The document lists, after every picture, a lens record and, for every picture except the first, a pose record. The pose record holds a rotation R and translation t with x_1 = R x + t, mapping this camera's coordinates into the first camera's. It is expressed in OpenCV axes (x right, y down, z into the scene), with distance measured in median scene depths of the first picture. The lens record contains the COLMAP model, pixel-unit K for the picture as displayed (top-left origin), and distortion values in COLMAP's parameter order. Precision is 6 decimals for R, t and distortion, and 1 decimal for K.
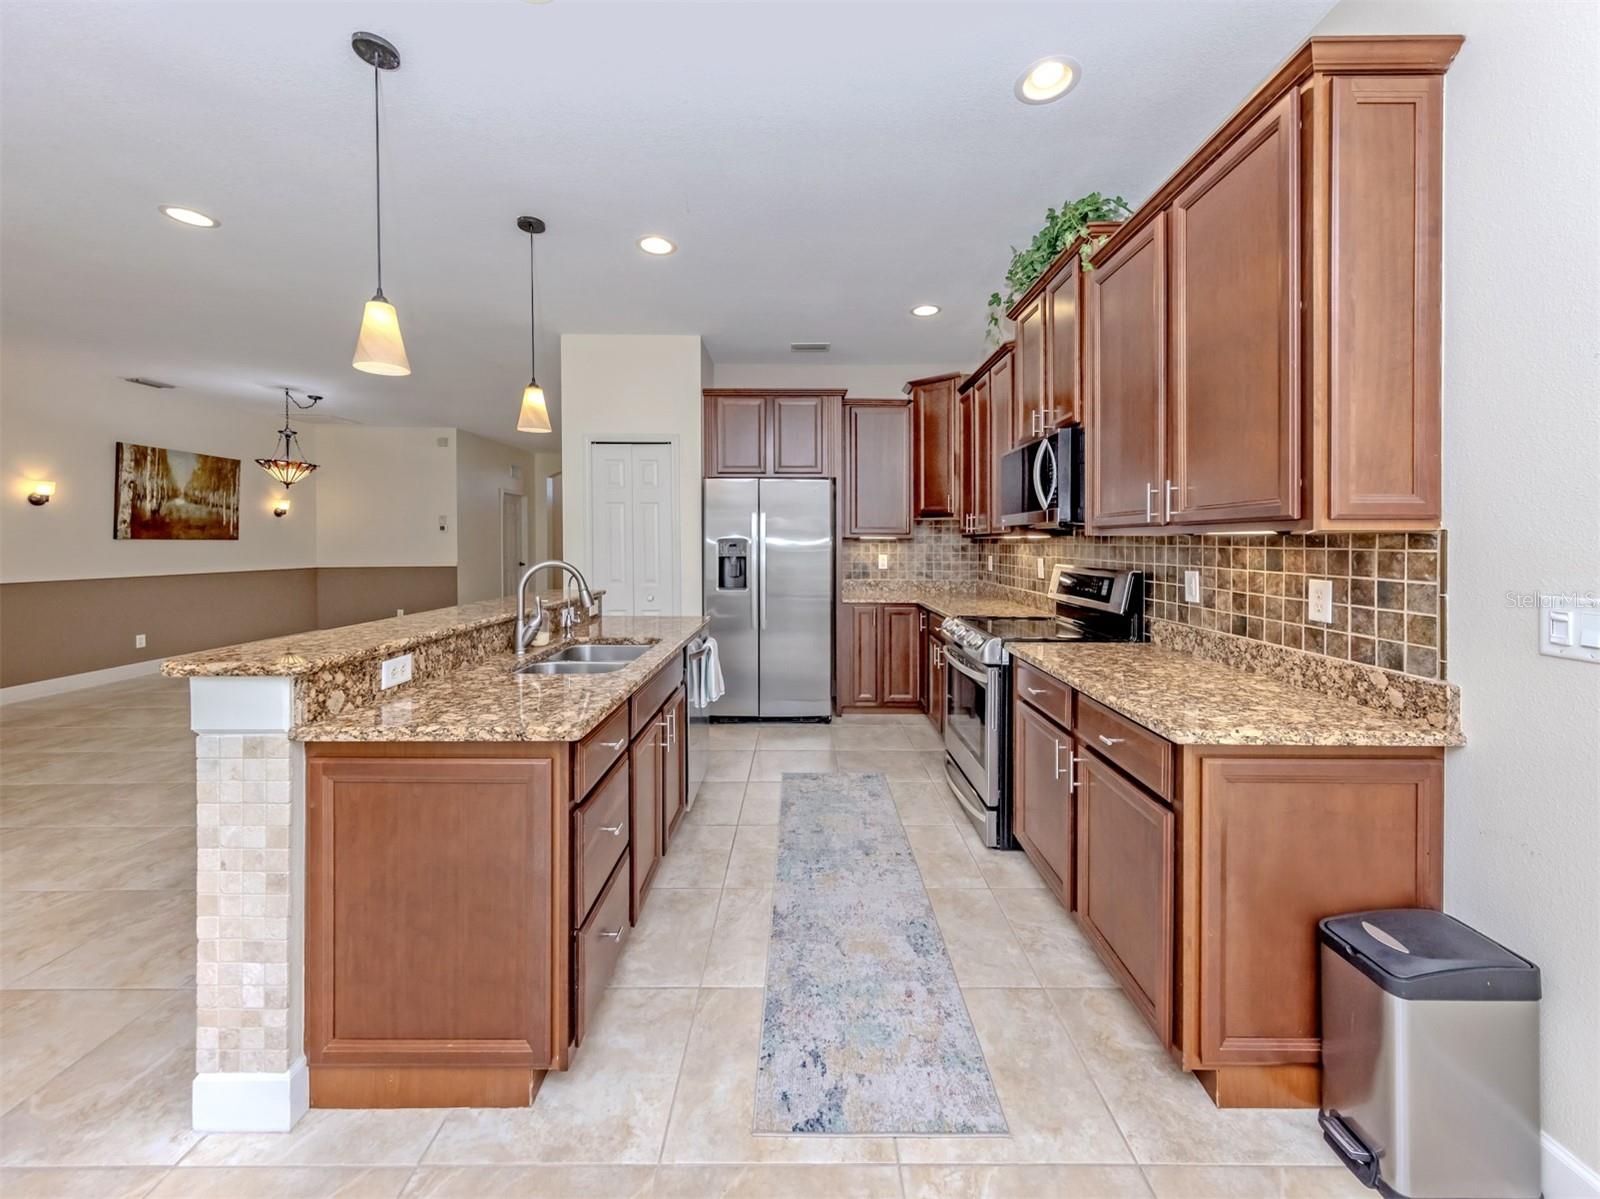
lens RADIAL K [[610.8, 0, 800.9], [0, 610.8, 549.1], [0, 0, 1]] dist [0.017482, 0.000141]
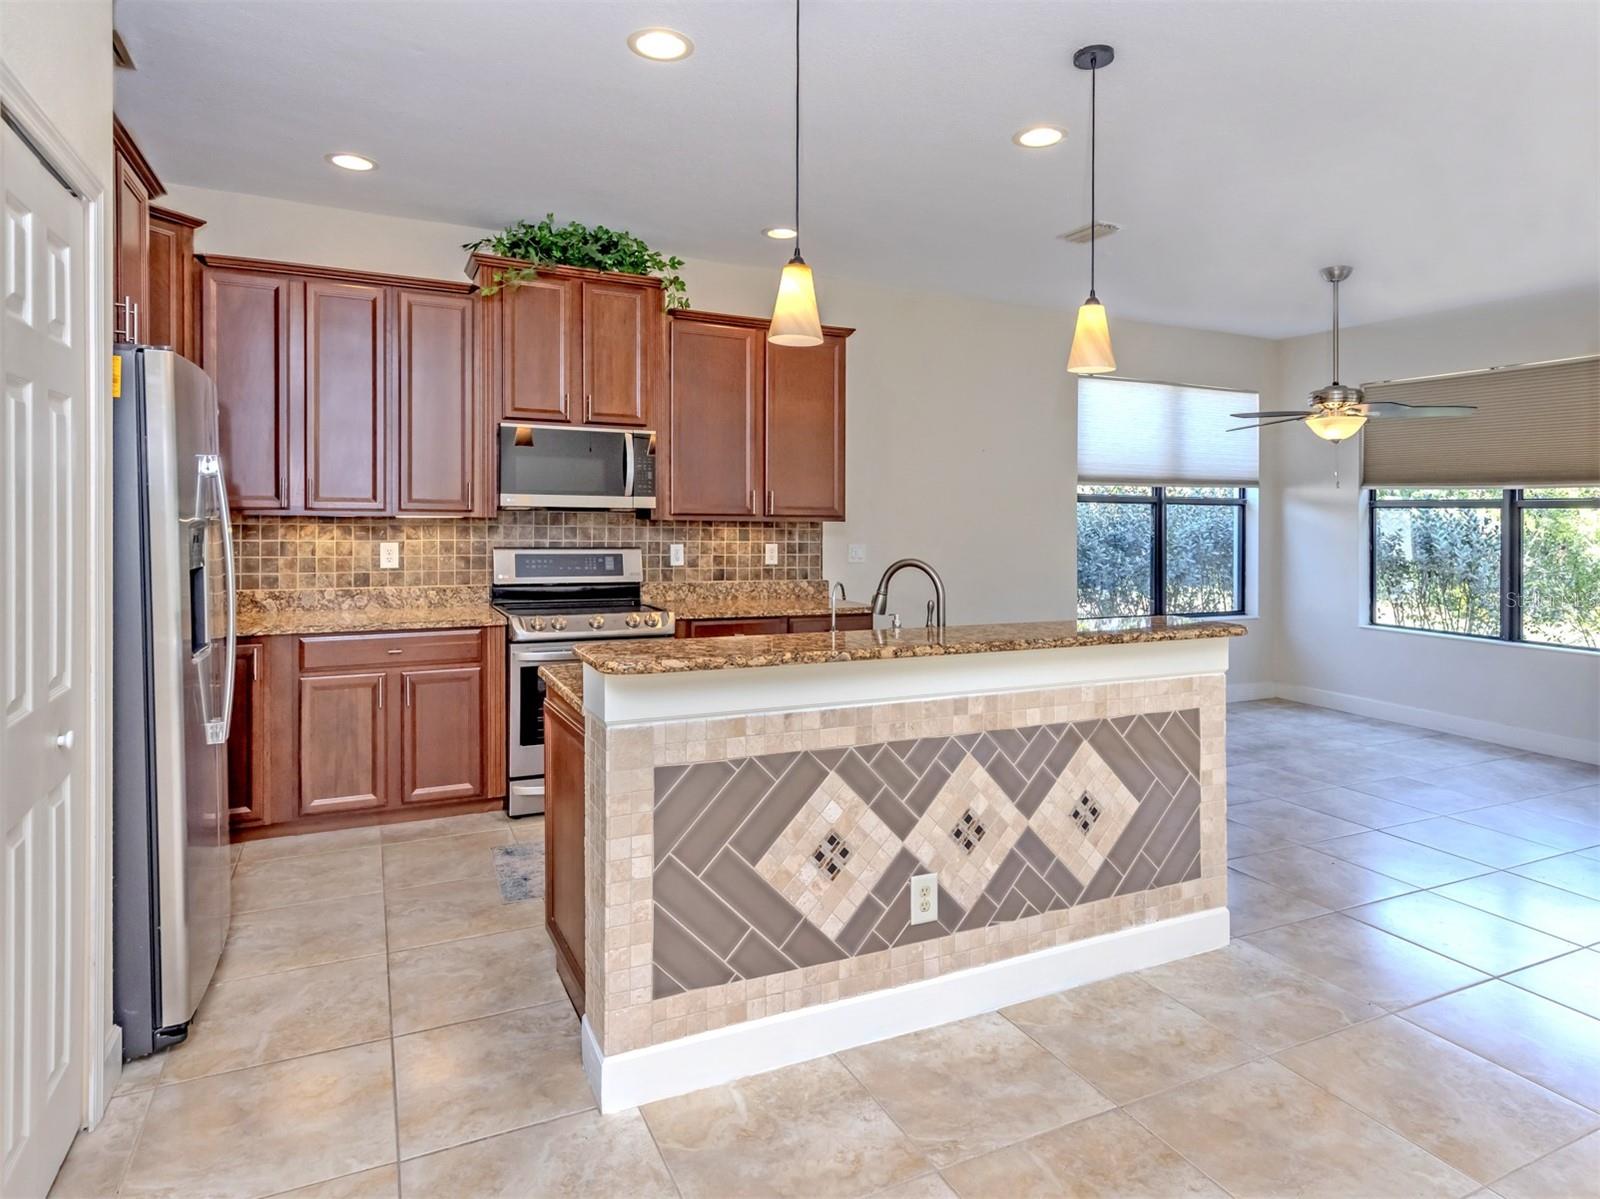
lens RADIAL K [[914.2, 0, 810.5], [0, 914.2, 509.4], [0, 0, 1]] dist [0.006959, -0.000167]
pose [[-0.437694, -0.000655, 0.899124, -1.331982], [-0.003531, 0.999993, -0.000990, -0.042395], [-0.899117, -0.003608, -0.437693, 1.522657]]
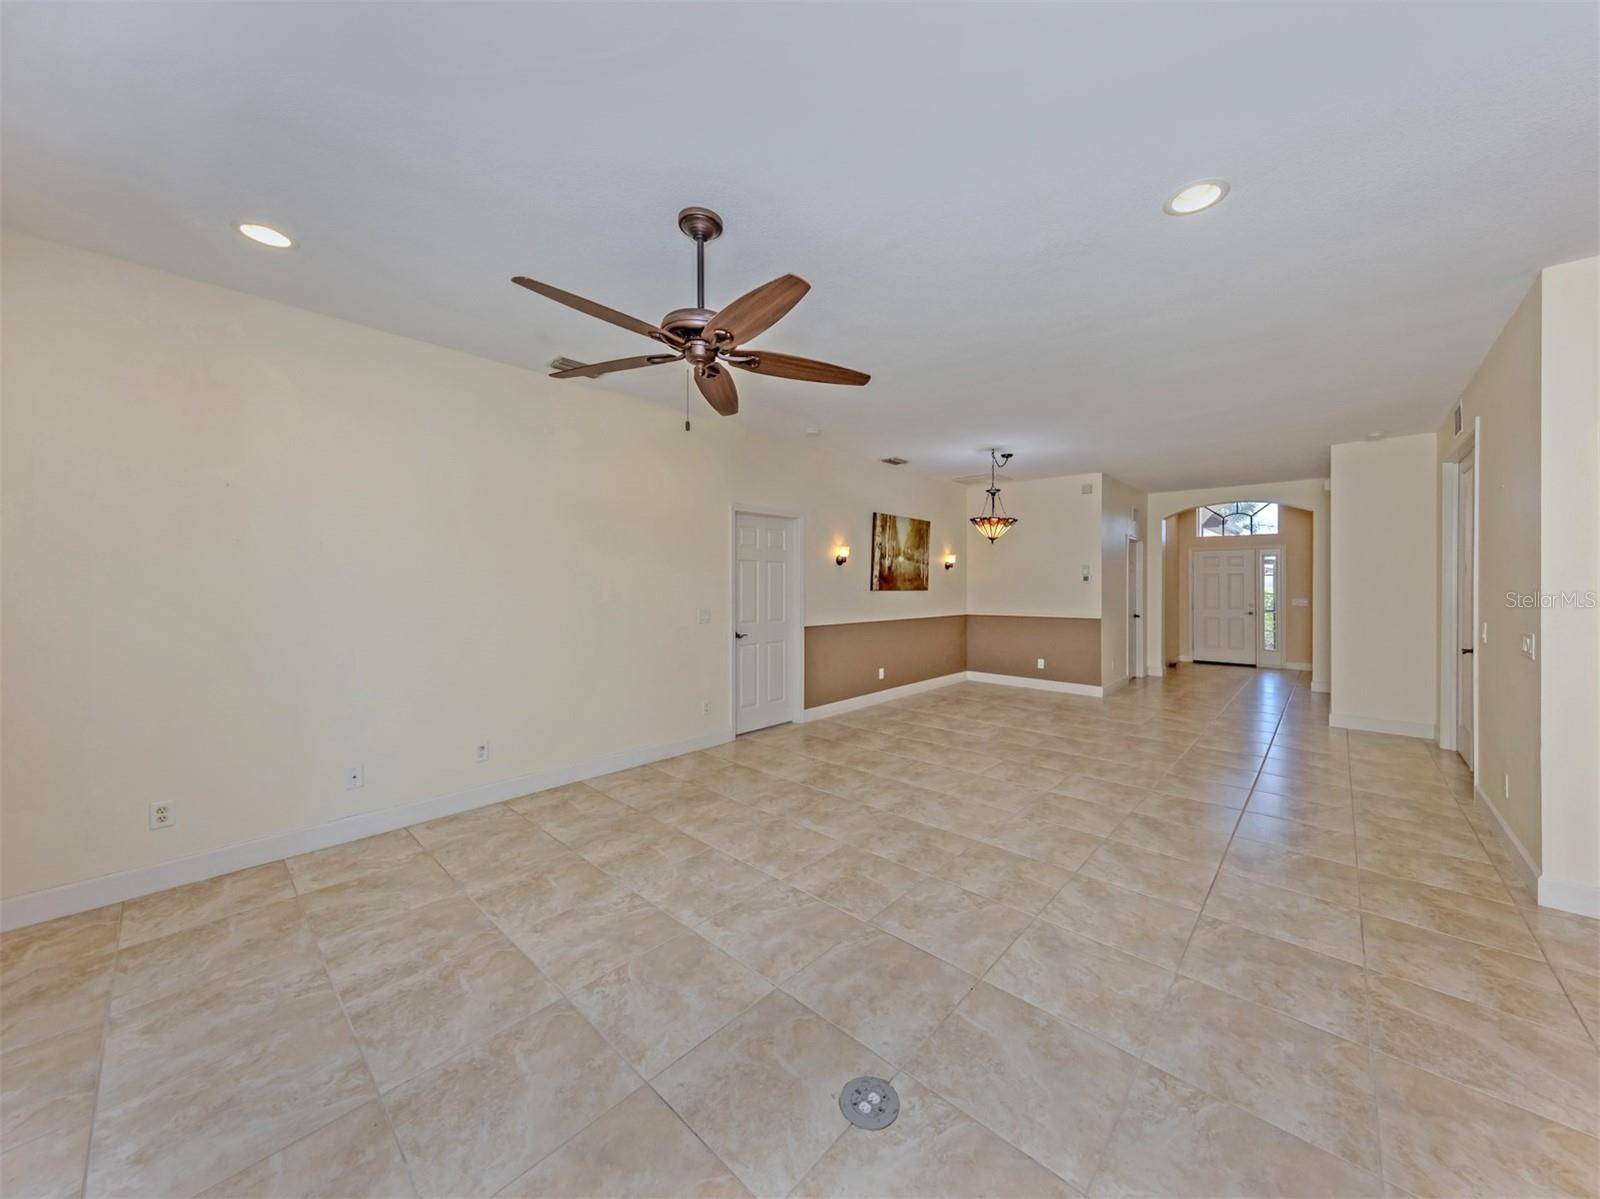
lens RADIAL K [[570.7, 0, 821.9], [0, 570.7, 585.5], [0, 0, 1]] dist [-0.000055, -0.000421]
pose [[0.749516, 0.003591, -0.661977, -0.952471], [-0.011558, 0.999904, -0.007662, -0.036718], [0.661885, 0.013394, 0.749485, 0.189194]]
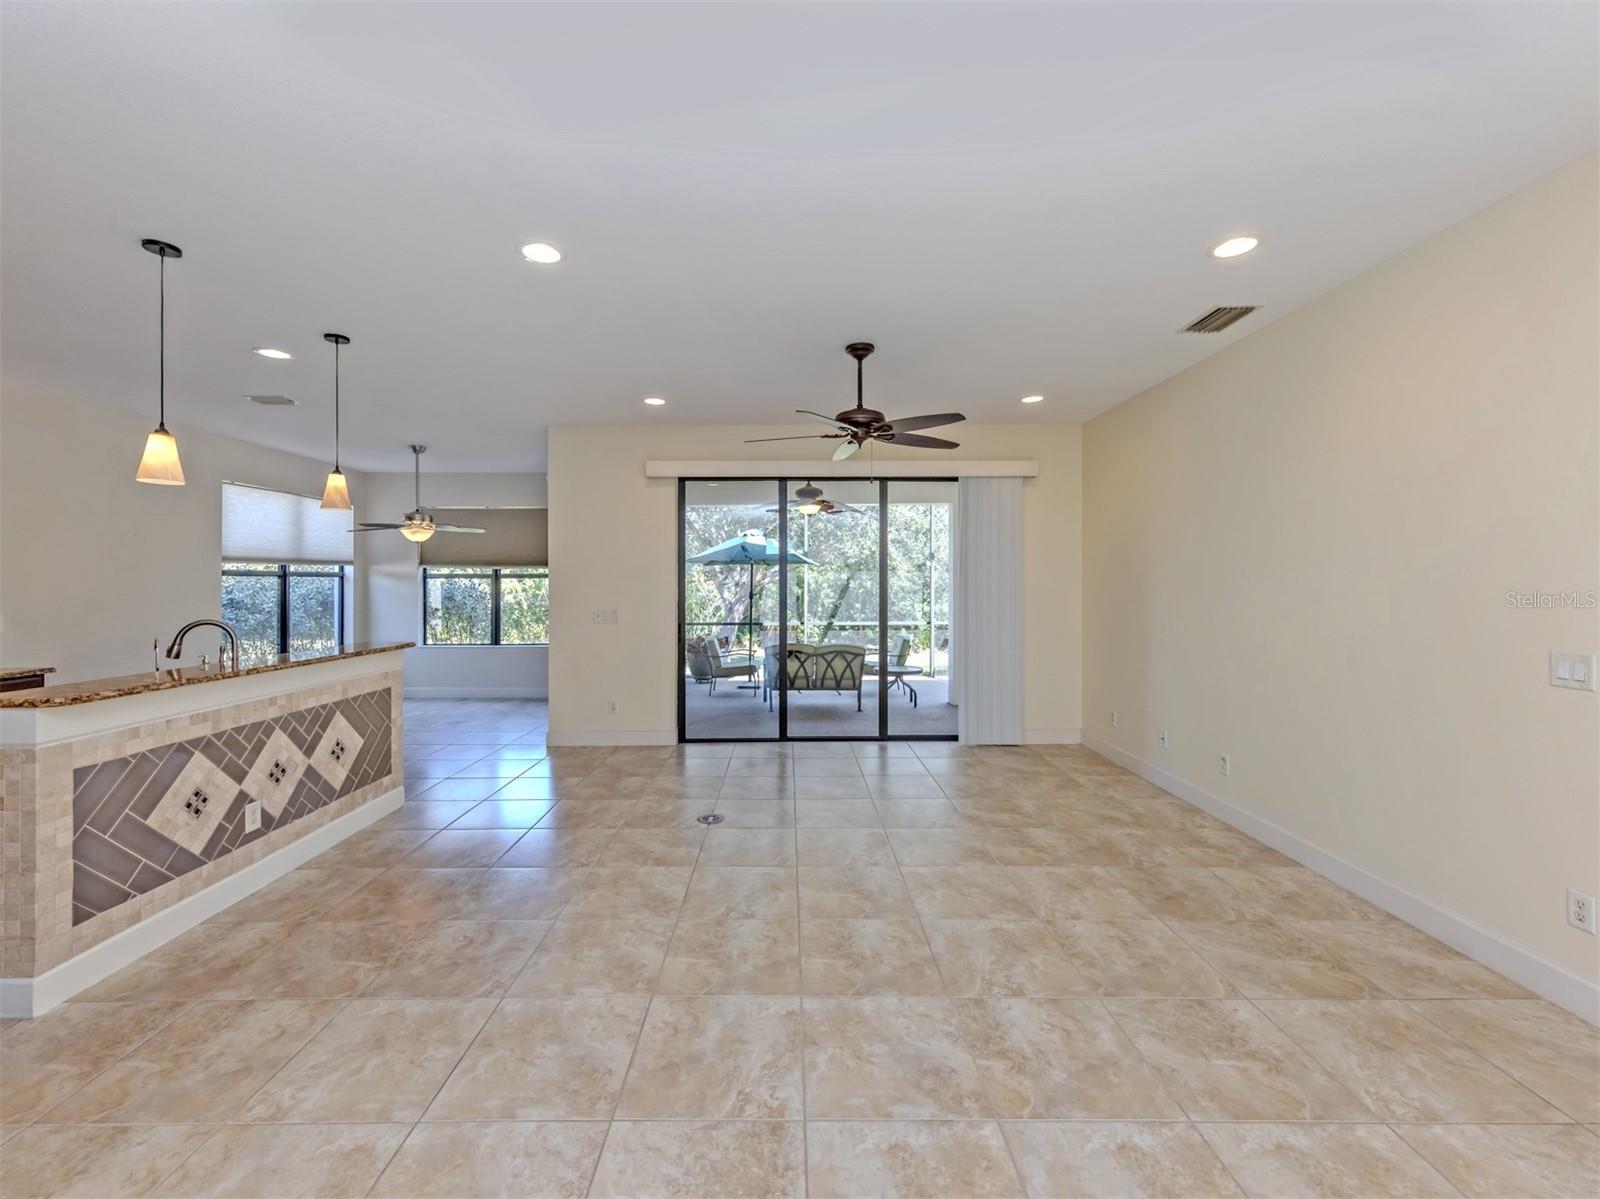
lens RADIAL K [[645.9, 0, 782.9], [0, 645.9, 567.9], [0, 0, 1]] dist [0.006621, -0.000958]
pose [[-0.999998, 0.000499, 0.001867, -1.470090], [0.000475, 0.999923, -0.012425, -0.065458], [-0.001874, -0.012424, -0.999921, 2.151753]]
